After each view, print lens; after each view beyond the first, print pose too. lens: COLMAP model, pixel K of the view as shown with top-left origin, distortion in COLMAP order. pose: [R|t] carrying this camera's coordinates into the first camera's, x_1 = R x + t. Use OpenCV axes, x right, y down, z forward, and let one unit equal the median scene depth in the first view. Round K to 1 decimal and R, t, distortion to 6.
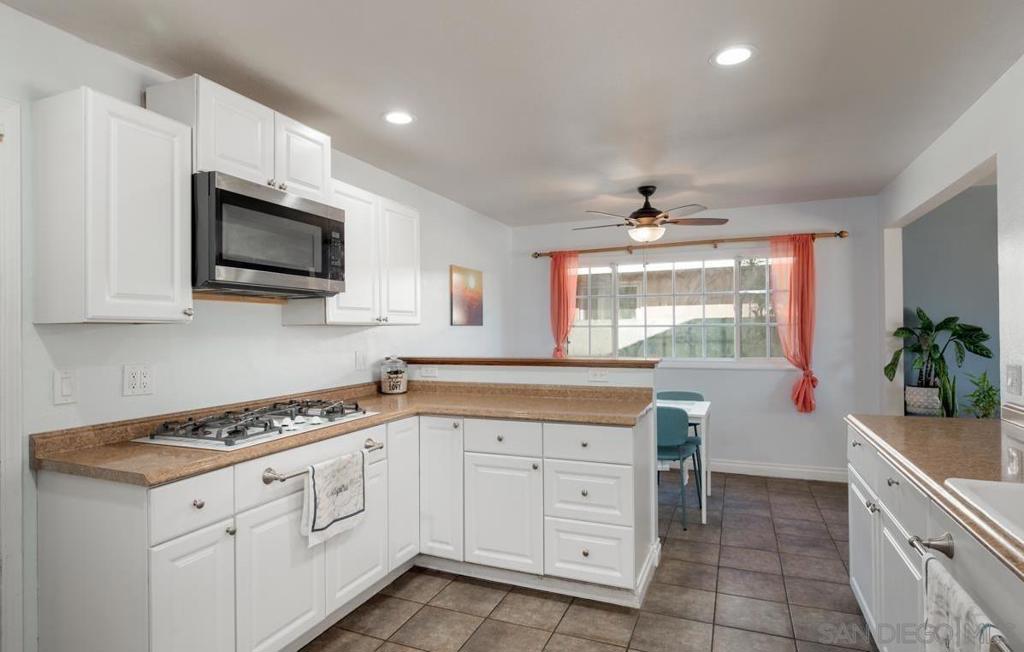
lens RADIAL K [[540.6, 0, 519.6], [0, 540.6, 326.5], [0, 0, 1]] dist [-0.006169, -0.000756]
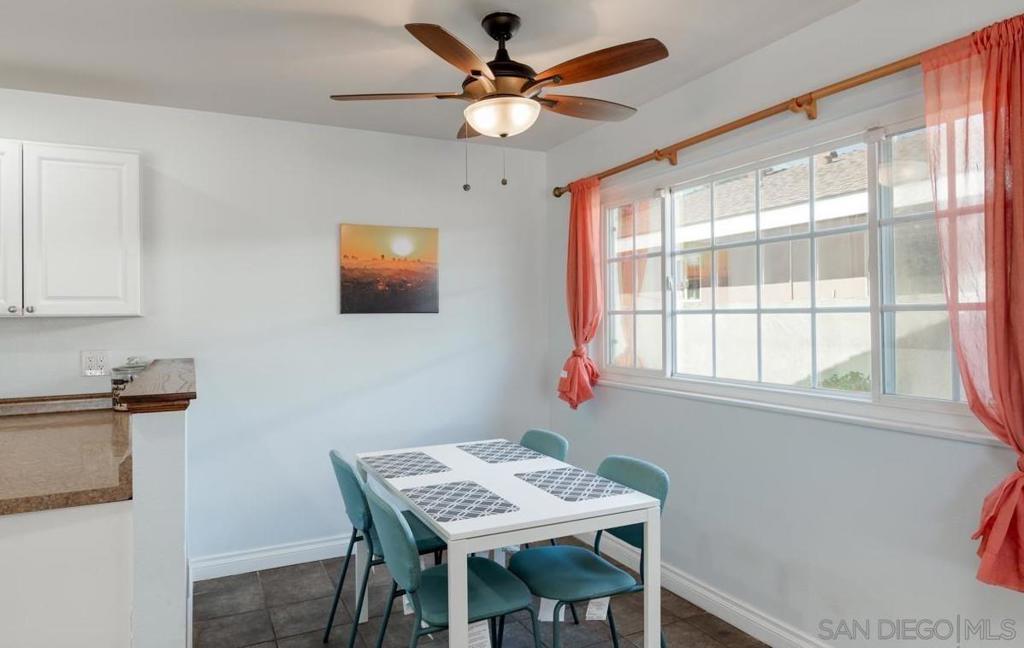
lens RADIAL K [[637.8, 0, 513.0], [0, 637.8, 323.9], [0, 0, 1]] dist [-0.009630, -0.001628]
pose [[0.753395, 0.007840, -0.657521, 0.497911], [0.010069, 0.999674, 0.023458, -0.005435], [0.657491, -0.024293, 0.753071, 0.483393]]
